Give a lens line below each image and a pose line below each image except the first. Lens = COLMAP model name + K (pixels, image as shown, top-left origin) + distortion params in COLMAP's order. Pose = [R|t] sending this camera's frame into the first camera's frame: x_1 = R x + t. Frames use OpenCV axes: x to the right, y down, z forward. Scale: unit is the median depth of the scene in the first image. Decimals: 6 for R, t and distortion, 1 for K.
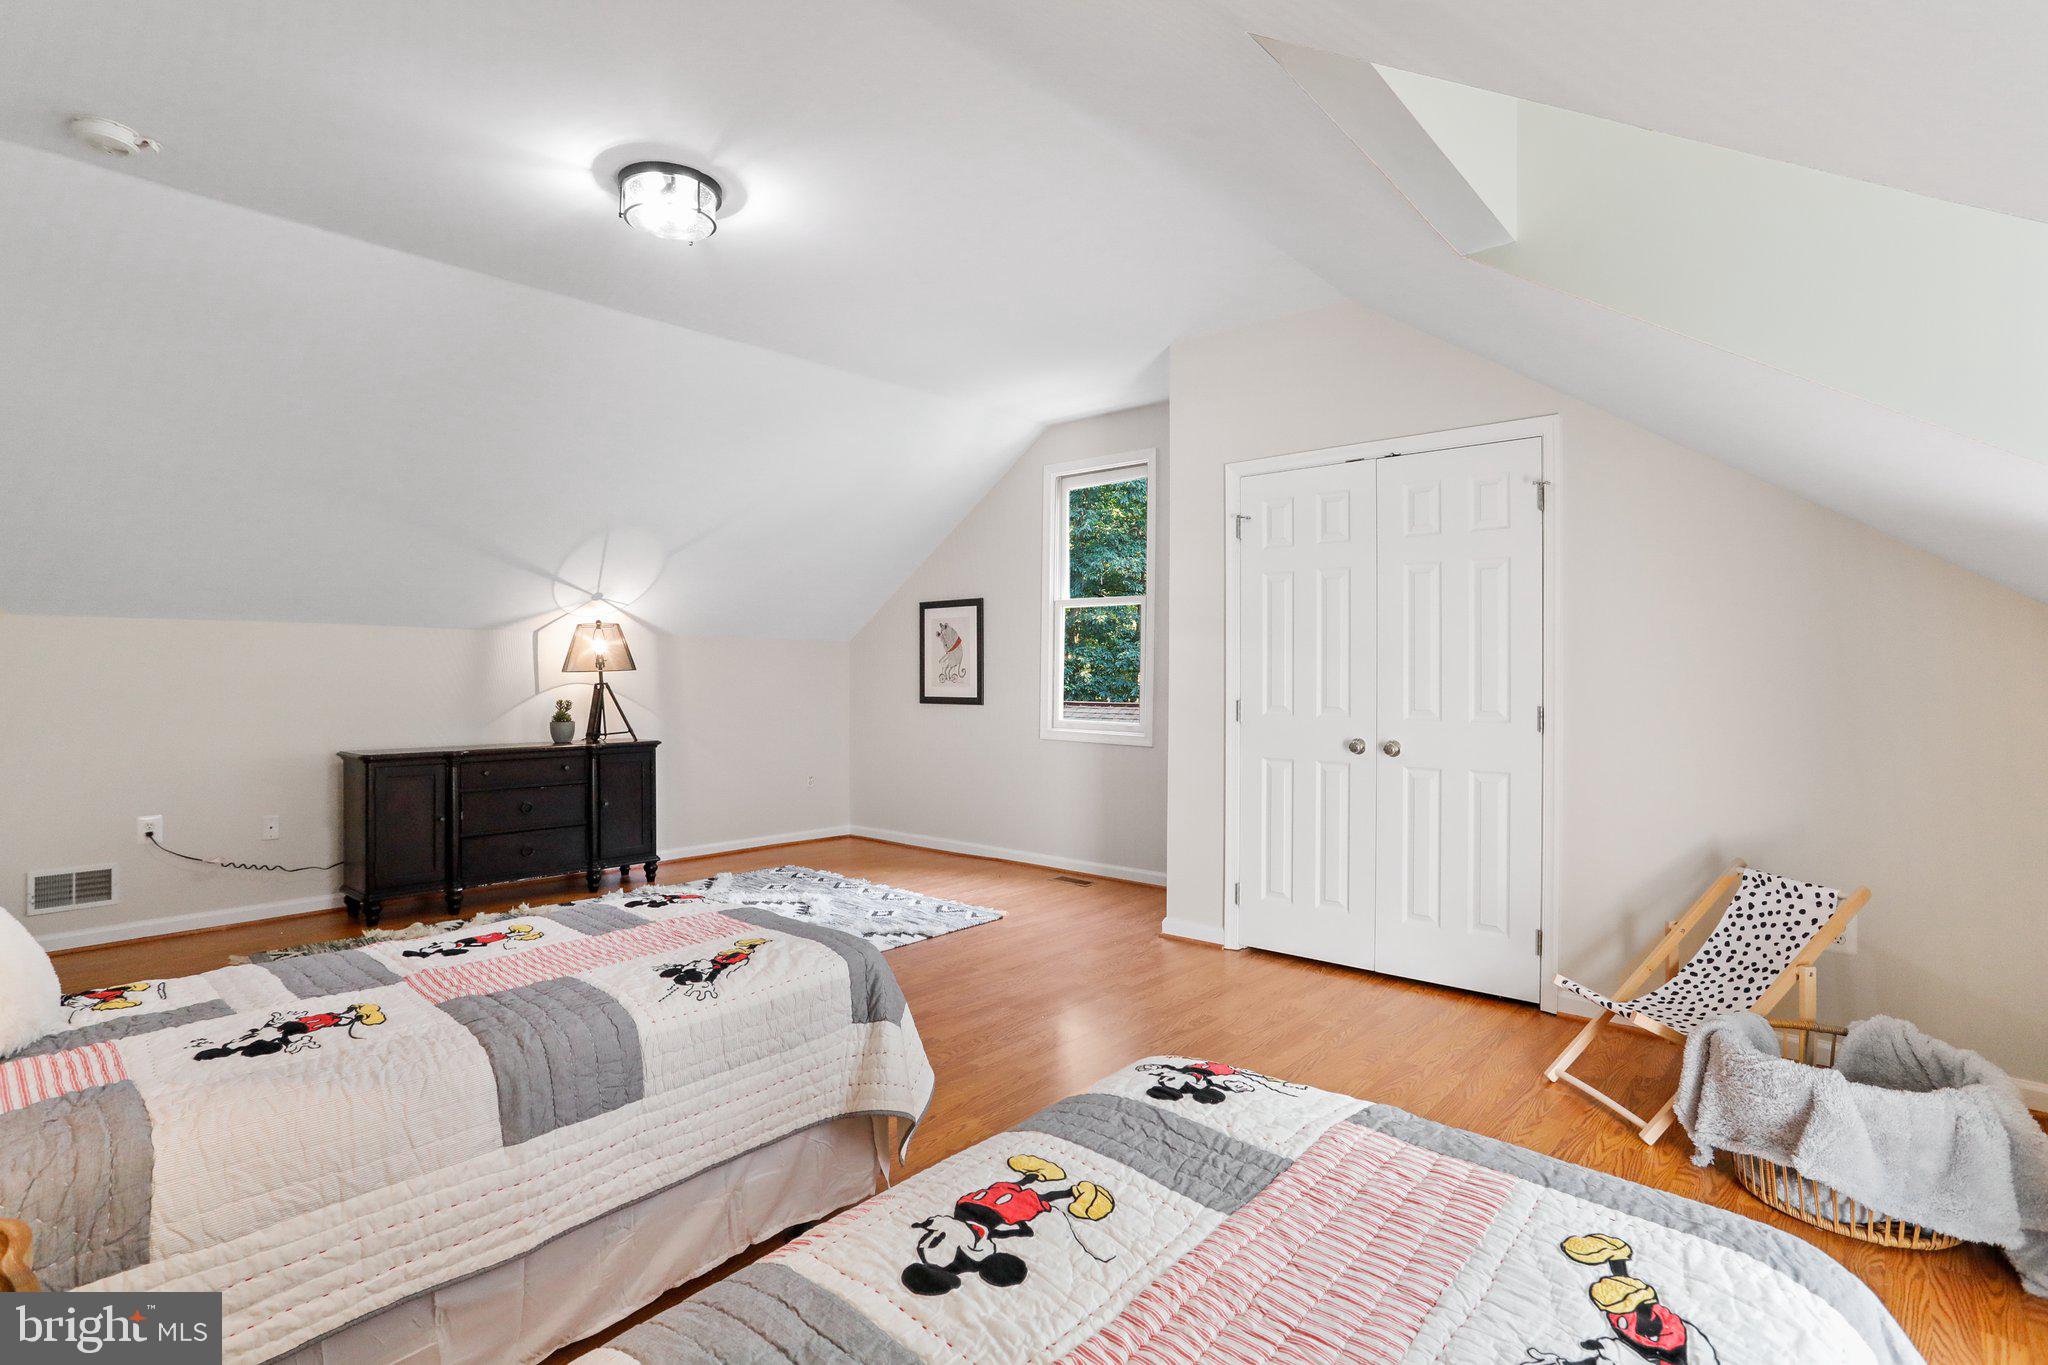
lens RADIAL K [[997.8, 0, 1023.9], [0, 997.8, 676.4], [0, 0, 1]] dist [-0.037608, 0.000023]
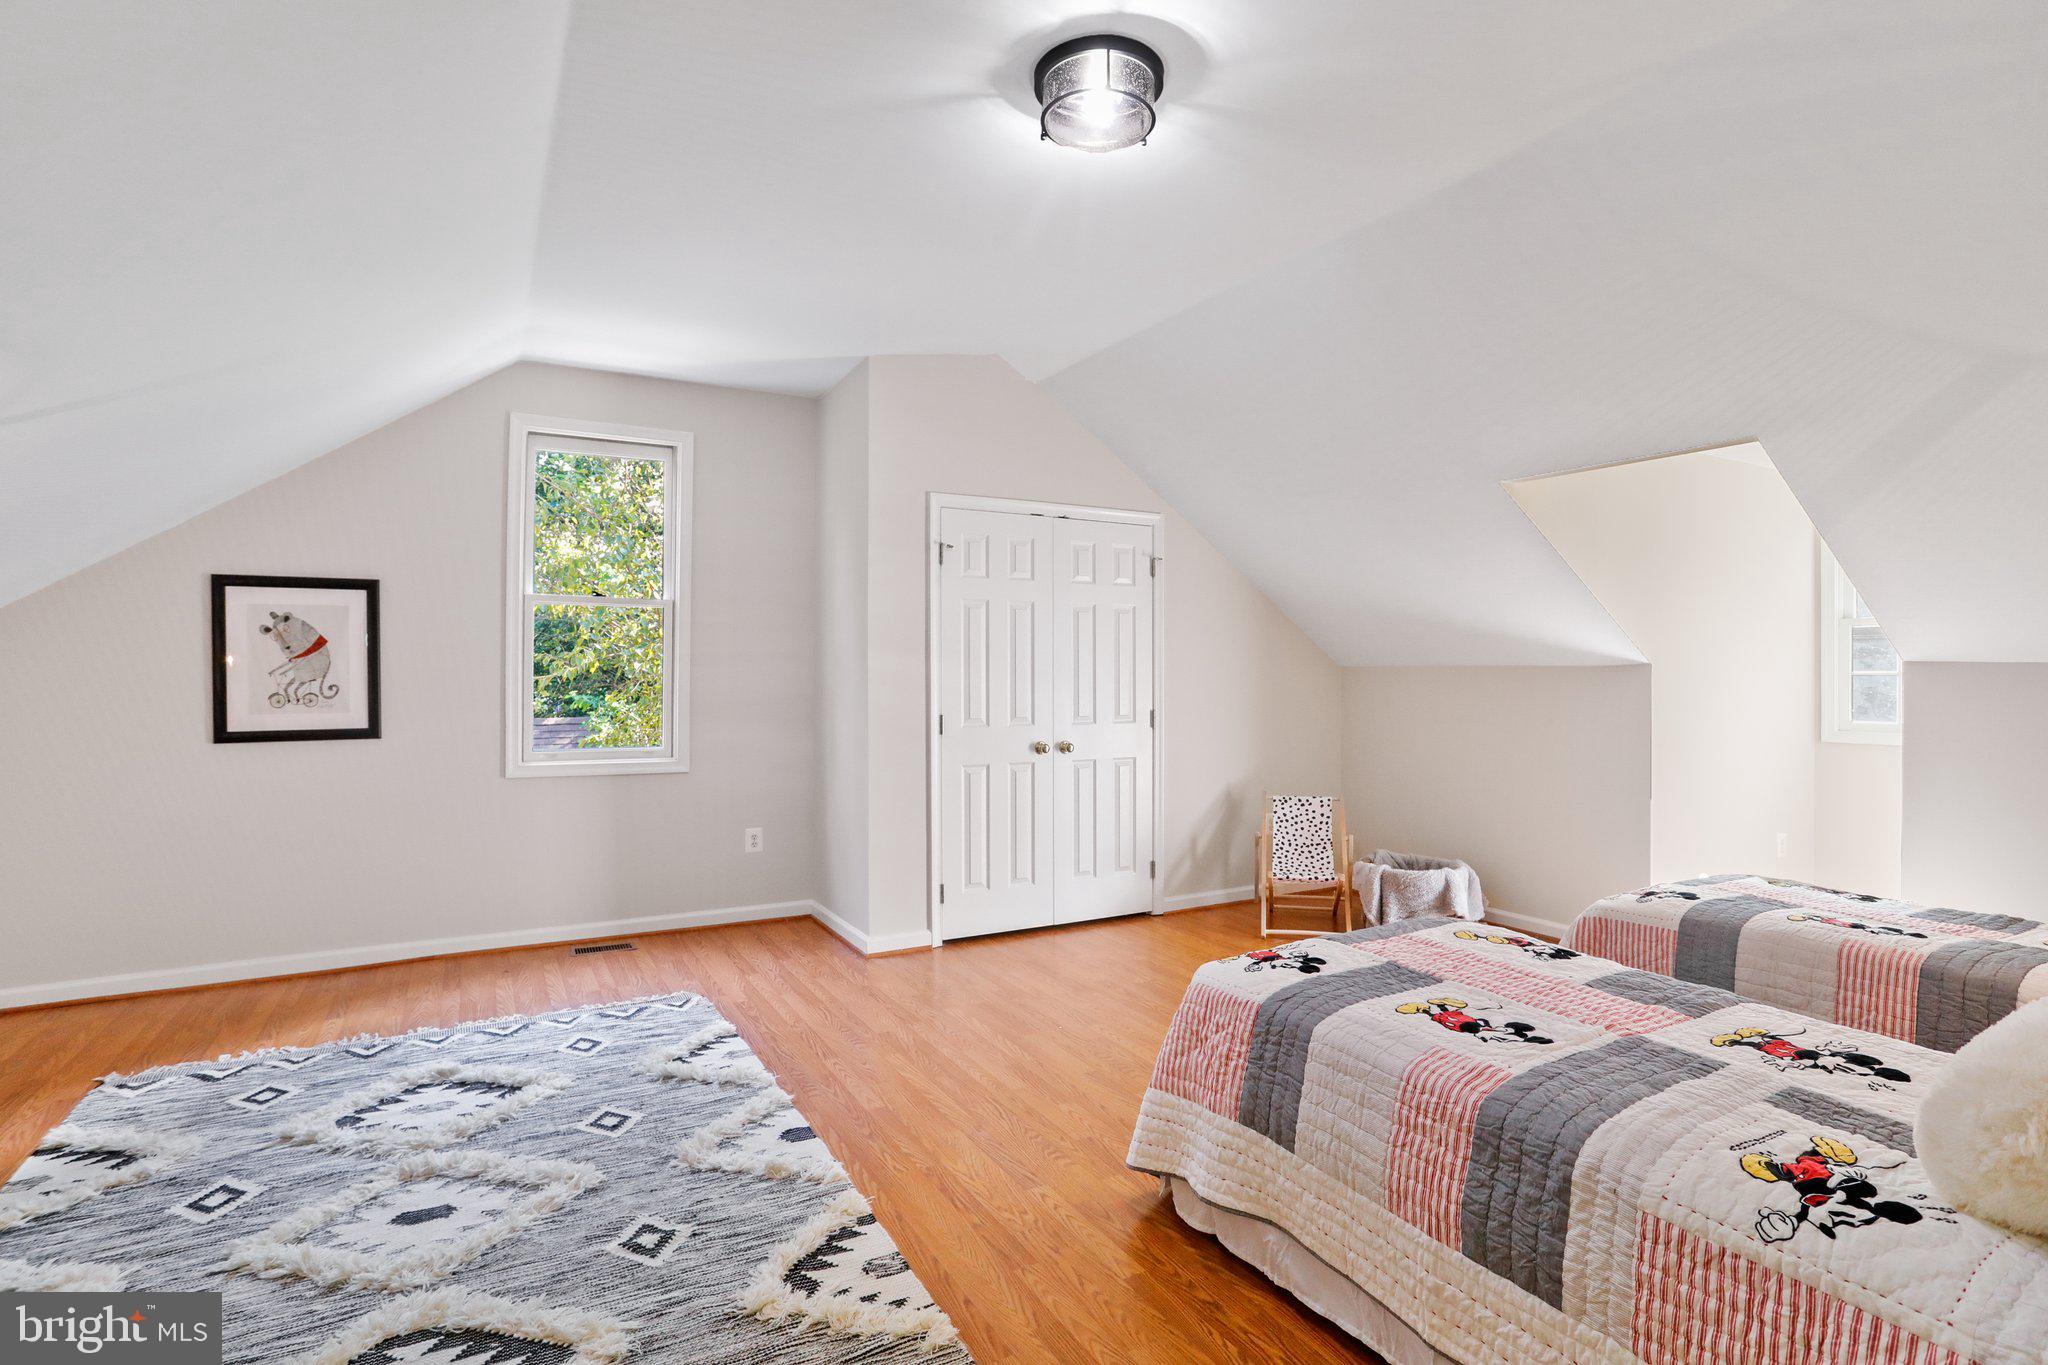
lens RADIAL K [[997.8, 0, 1022.4], [0, 997.8, 688.7], [0, 0, 1]] dist [-0.037608, 0.000023]
pose [[0.338935, -0.016543, 0.940664, -0.857890], [0.003880, 0.999861, 0.016186, -0.023534], [-0.940802, -0.001836, 0.338952, 0.614381]]
